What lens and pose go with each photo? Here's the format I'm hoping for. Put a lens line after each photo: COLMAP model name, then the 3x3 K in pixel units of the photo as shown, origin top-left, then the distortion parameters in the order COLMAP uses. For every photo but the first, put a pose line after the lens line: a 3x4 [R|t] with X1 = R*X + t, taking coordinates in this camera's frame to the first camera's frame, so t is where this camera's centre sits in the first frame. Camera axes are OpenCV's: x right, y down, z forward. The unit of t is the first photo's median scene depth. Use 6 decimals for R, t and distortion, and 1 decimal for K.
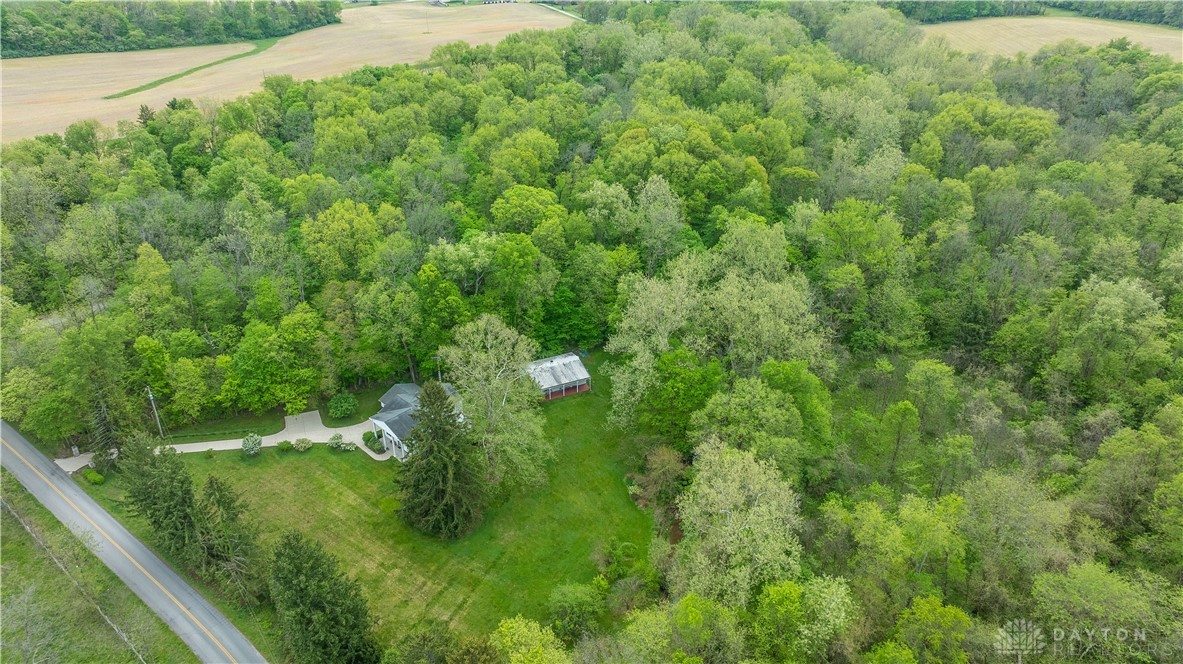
lens RADIAL K [[814.5, 0, 591.5], [0, 814.5, 332.0], [0, 0, 1]] dist [-0.019675, -0.002011]
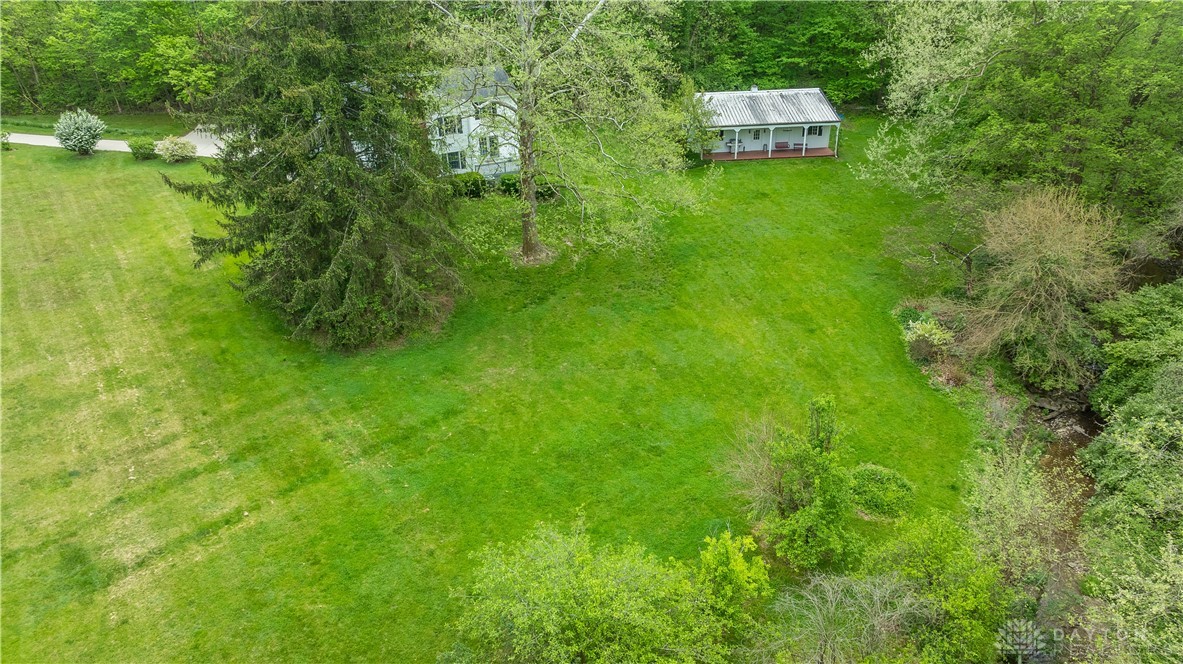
lens RADIAL K [[814.5, 0, 591.5], [0, 814.5, 332.0], [0, 0, 1]] dist [-0.019675, -0.002011]
pose [[0.937373, 0.138433, -0.319638, 0.033940], [-0.147572, 0.989041, -0.004425, 0.225994], [0.315523, 0.051318, 0.947529, 0.693444]]
